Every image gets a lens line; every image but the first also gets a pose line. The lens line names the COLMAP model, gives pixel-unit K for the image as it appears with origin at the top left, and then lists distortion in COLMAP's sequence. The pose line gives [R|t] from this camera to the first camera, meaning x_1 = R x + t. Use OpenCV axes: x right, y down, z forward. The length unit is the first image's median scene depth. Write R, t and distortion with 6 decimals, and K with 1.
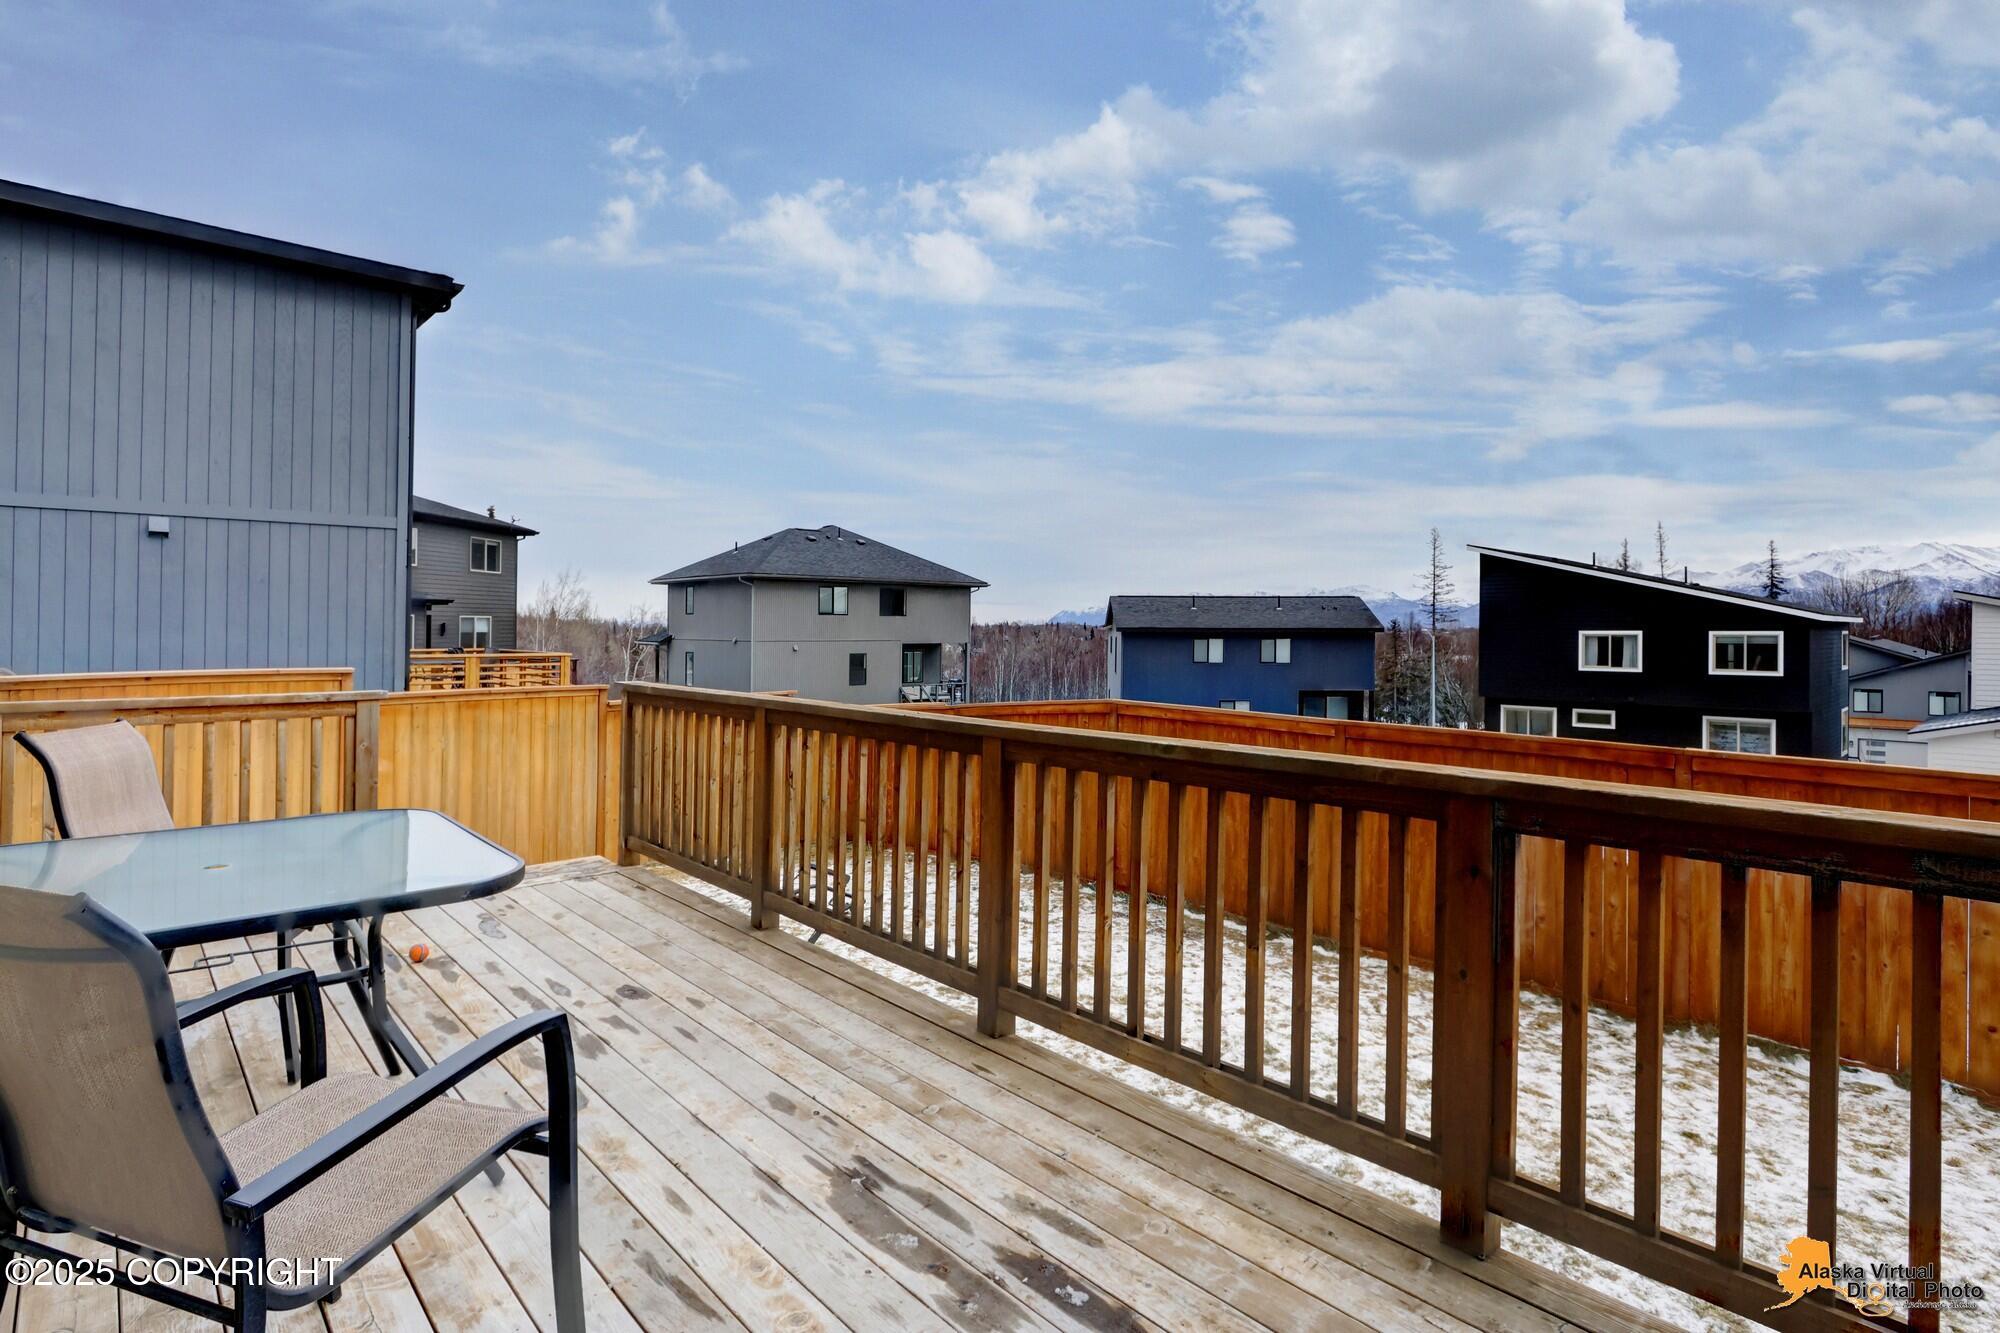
lens RADIAL K [[1006.7, 0, 999.0], [0, 1006.7, 613.4], [0, 0, 1]] dist [-0.000560, -0.000107]
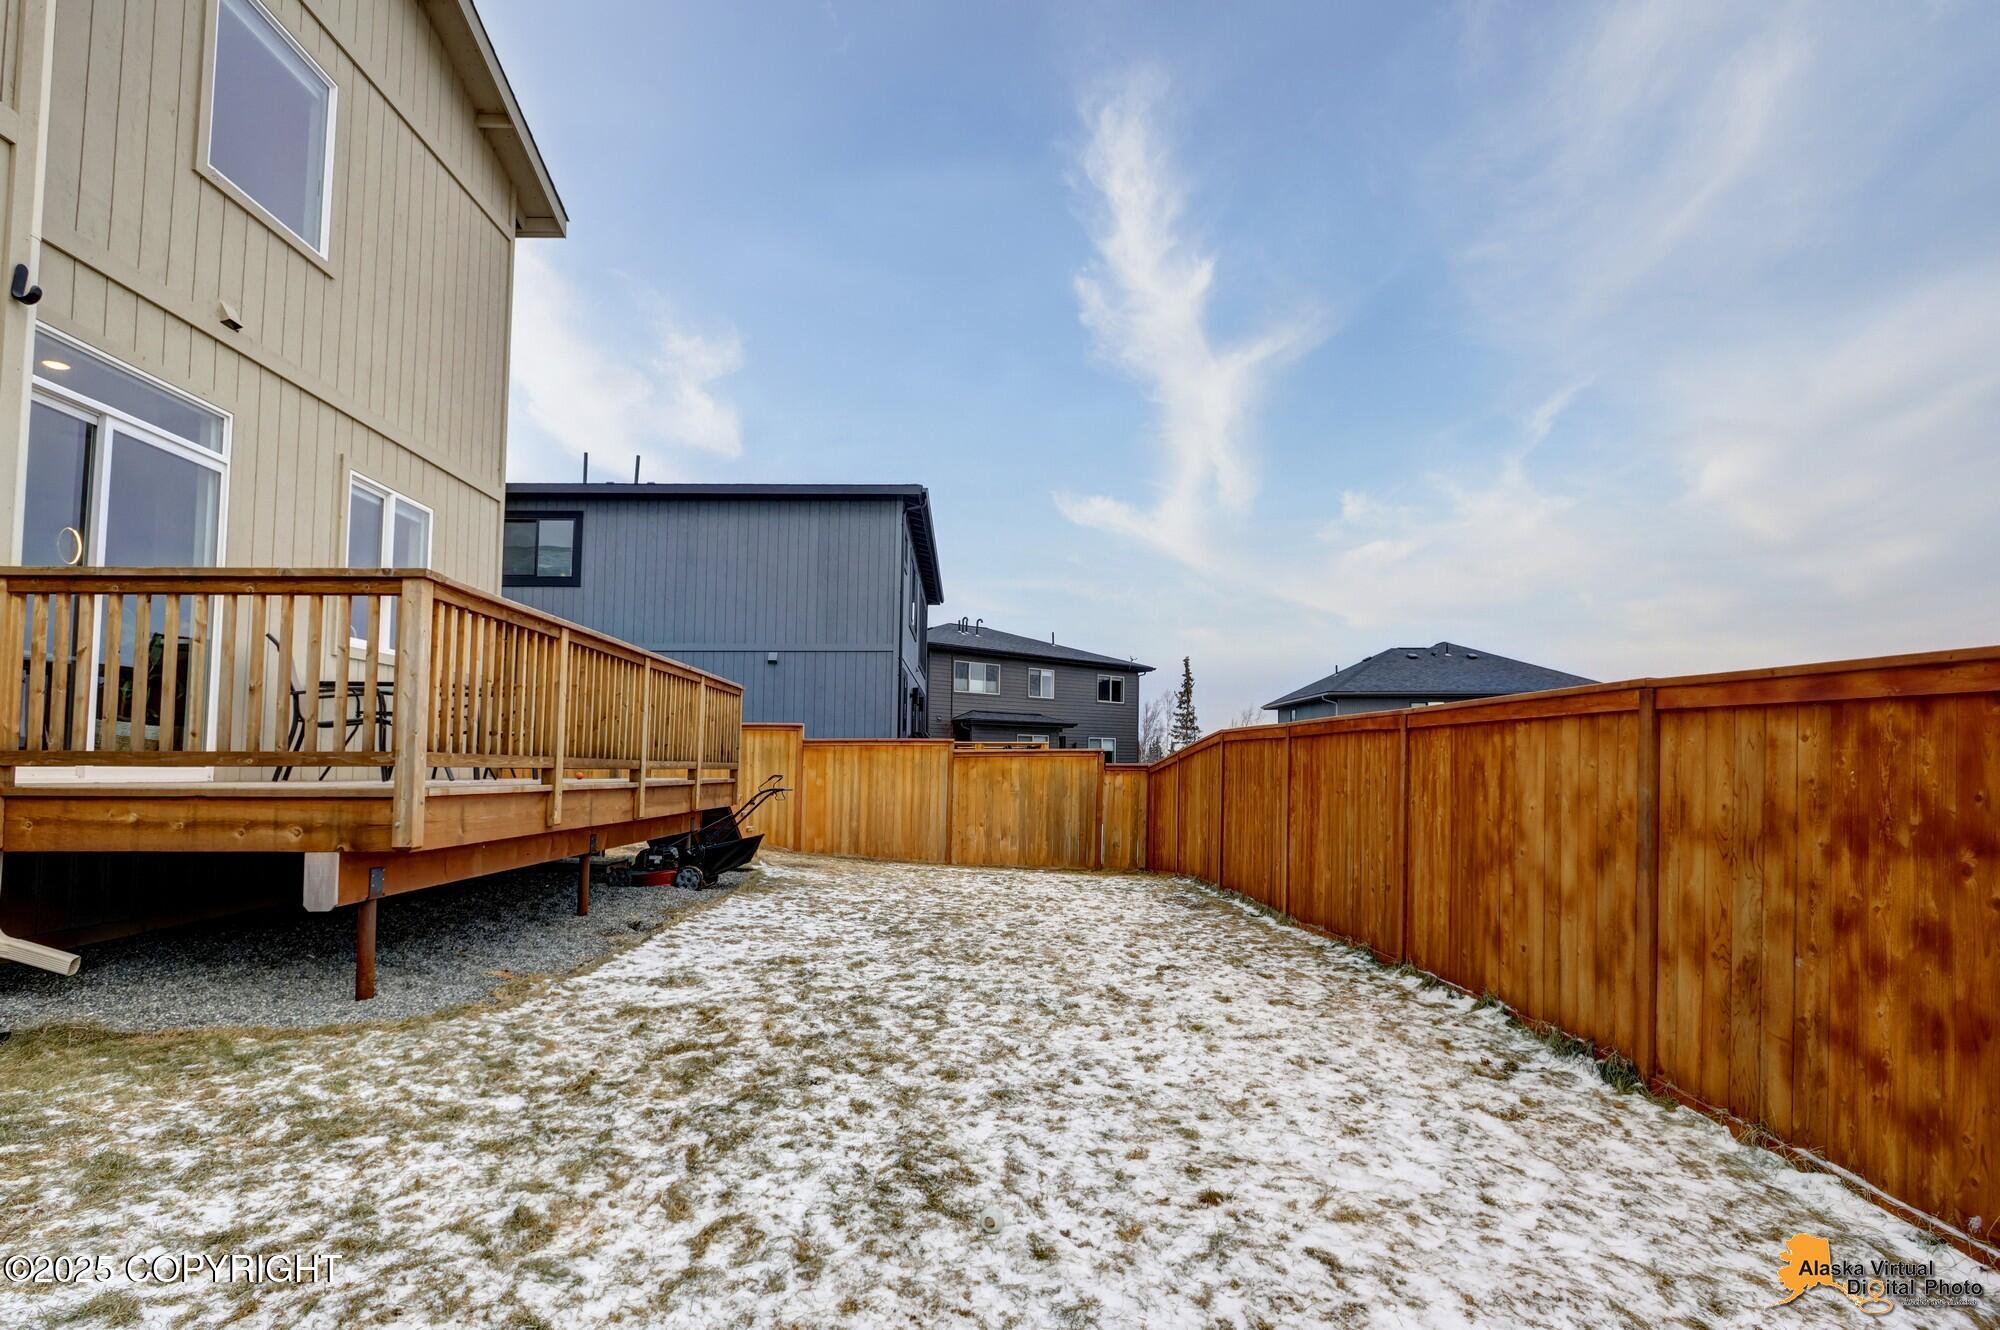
lens RADIAL K [[983.0, 0, 991.0], [0, 983.0, 690.2], [0, 0, 1]] dist [0.001791, 0.000553]
pose [[0.753736, -0.062871, -0.654163, 0.197067], [0.017965, 0.997013, -0.075122, 0.036592], [0.656931, 0.044870, 0.752614, -0.013731]]
